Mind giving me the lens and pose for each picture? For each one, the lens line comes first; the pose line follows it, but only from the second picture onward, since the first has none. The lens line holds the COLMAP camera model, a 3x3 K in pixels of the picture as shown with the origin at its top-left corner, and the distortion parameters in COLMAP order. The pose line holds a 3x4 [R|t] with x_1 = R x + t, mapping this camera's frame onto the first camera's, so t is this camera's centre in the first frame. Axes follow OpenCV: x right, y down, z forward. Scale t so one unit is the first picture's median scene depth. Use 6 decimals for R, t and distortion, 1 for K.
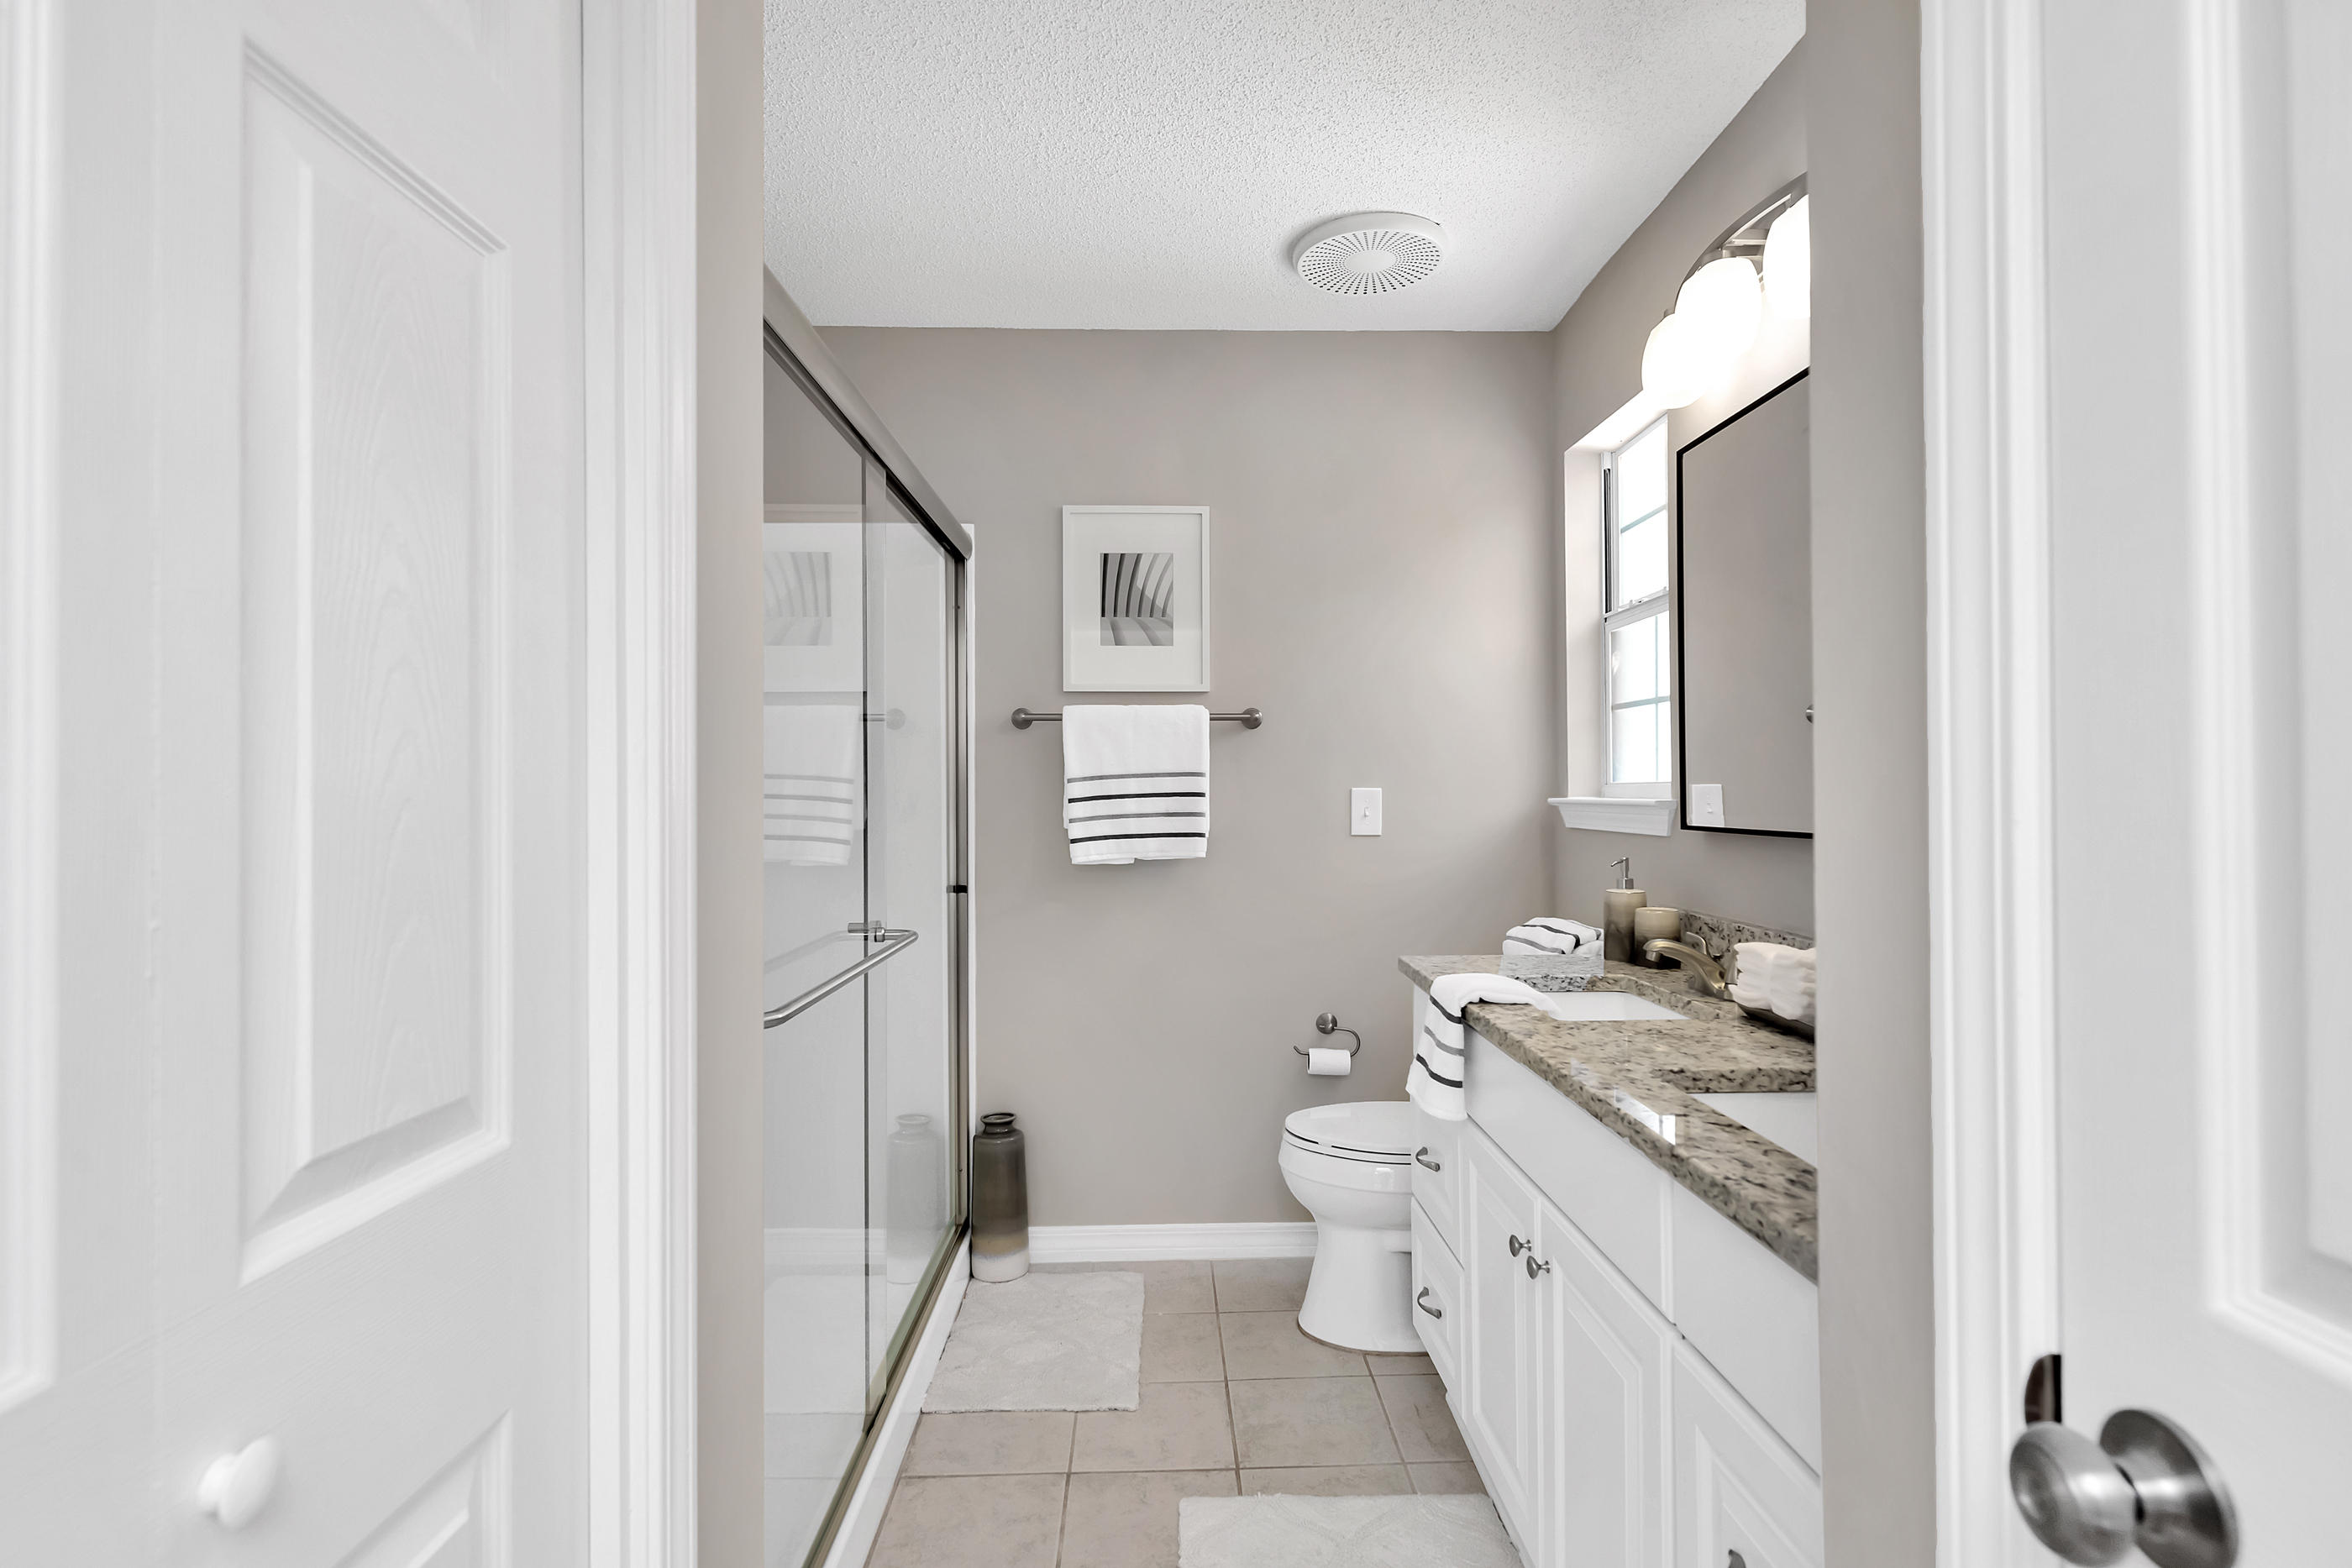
lens RADIAL K [[1199.3, 0, 1170.8], [0, 1199.3, 790.2], [0, 0, 1]] dist [0.008257, -0.003446]
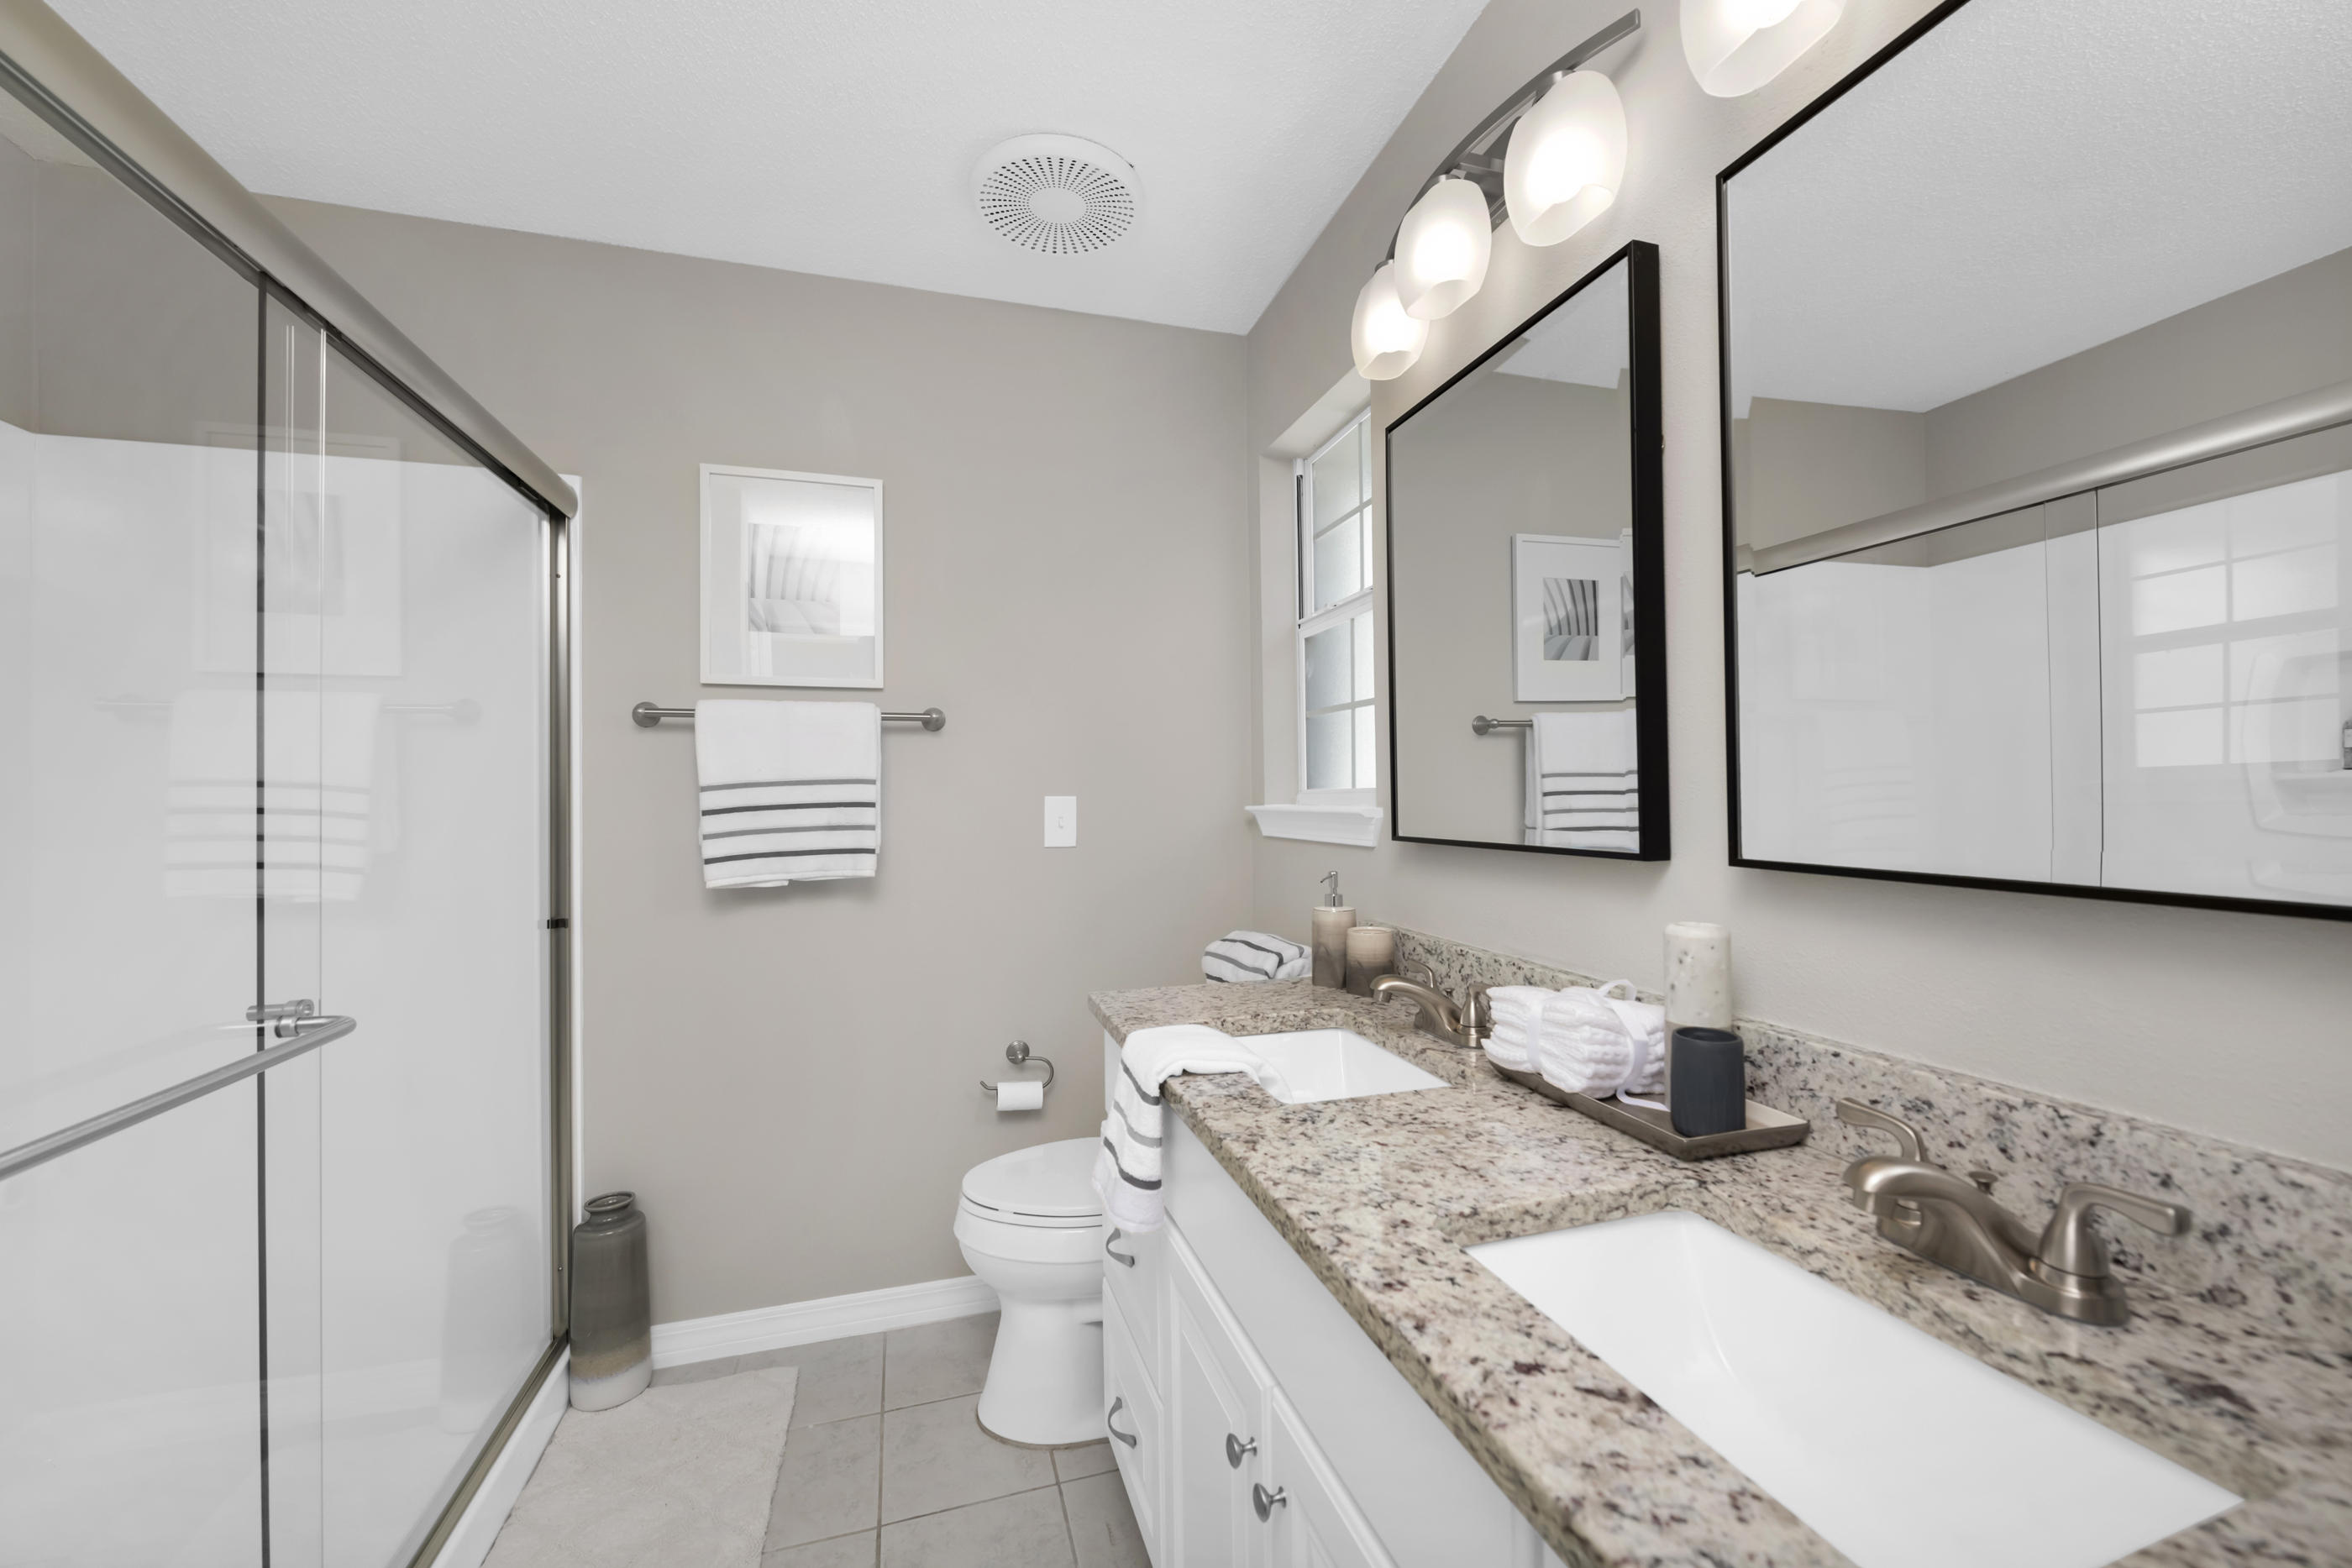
lens RADIAL K [[975.7, 0, 1181.2], [0, 975.7, 790.1], [0, 0, 1]] dist [0.000081, -0.003831]
pose [[0.966512, -0.000923, 0.256619, 0.071138], [0.003203, 0.999959, -0.008469, -0.000251], [-0.256600, 0.009008, 0.966476, 0.291492]]
